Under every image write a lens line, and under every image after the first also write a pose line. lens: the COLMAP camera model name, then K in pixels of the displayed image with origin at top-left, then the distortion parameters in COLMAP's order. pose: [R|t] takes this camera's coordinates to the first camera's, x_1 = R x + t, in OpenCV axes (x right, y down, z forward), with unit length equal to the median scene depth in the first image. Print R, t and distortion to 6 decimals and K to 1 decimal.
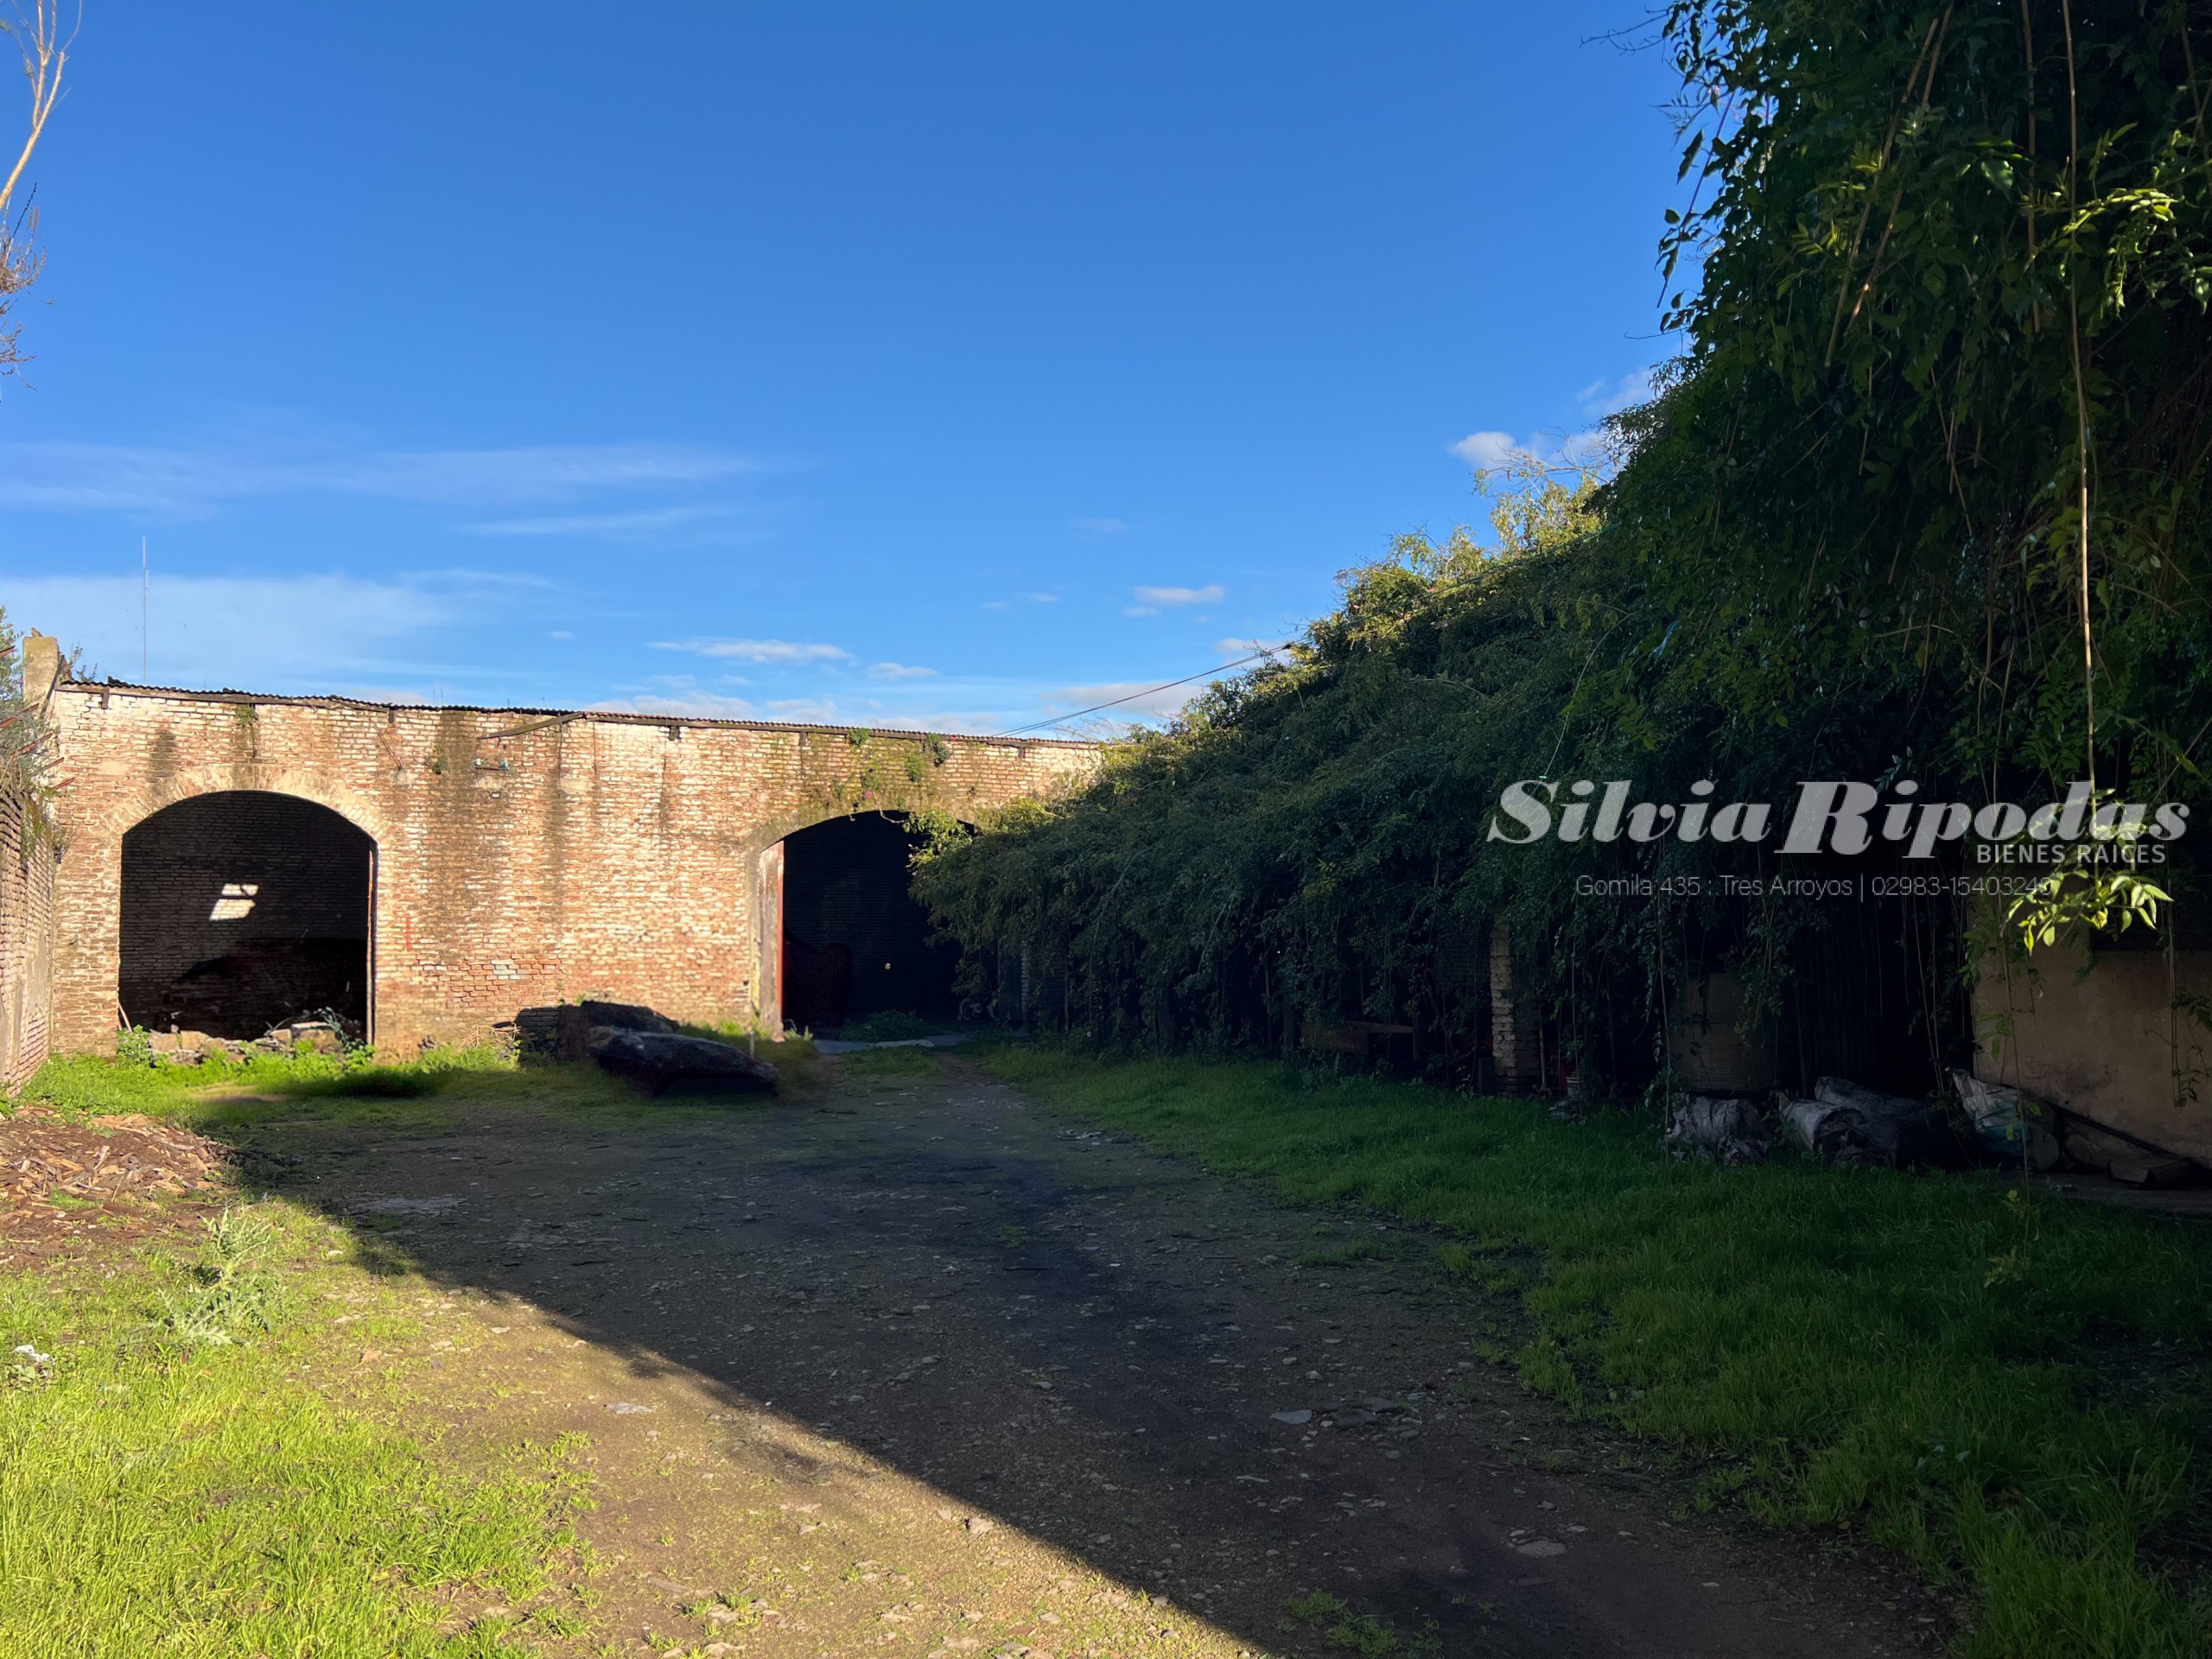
lens RADIAL K [[1655.7, 0, 1109.6], [0, 1655.7, 828.1], [0, 0, 1]] dist [0.016056, 0.003477]
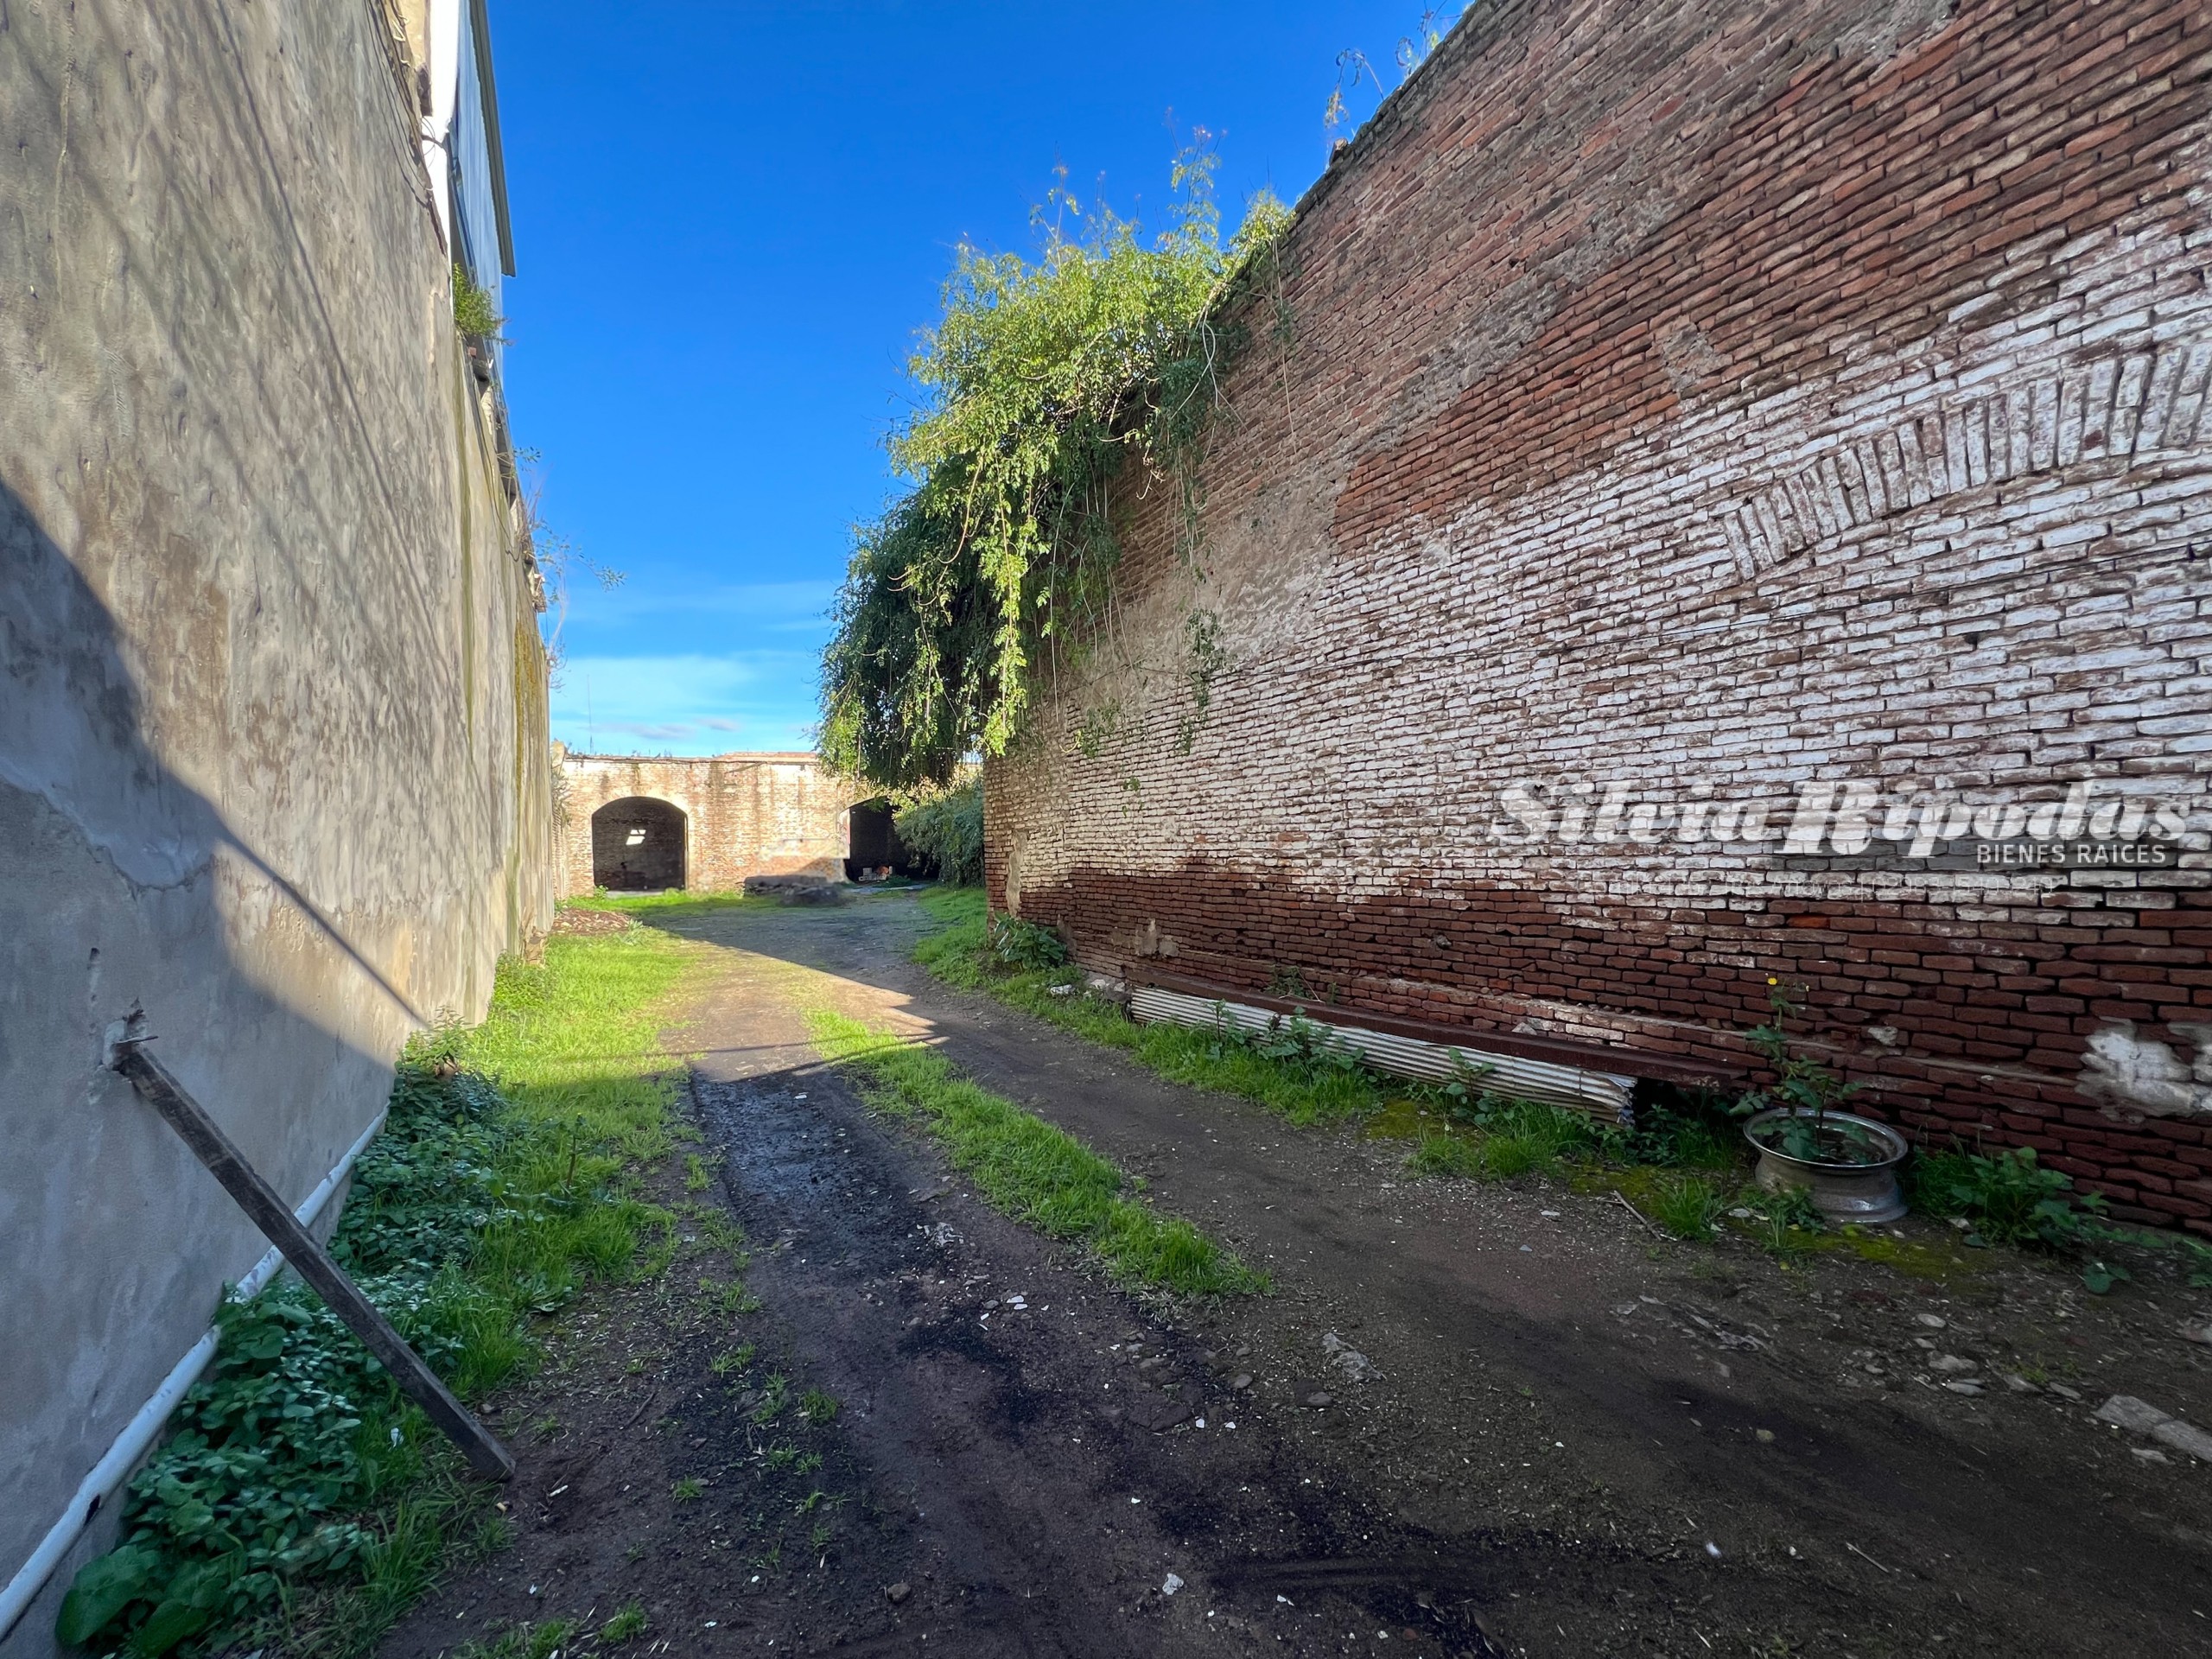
lens RADIAL K [[891.1, 0, 1101.9], [0, 891.1, 829.1], [0, 0, 1]] dist [-0.002252, -0.000074]
pose [[0.999696, -0.023930, -0.006013, 0.216795], [0.024206, 0.998407, 0.050968, -0.023727], [0.004784, -0.051098, 0.998682, -0.393727]]
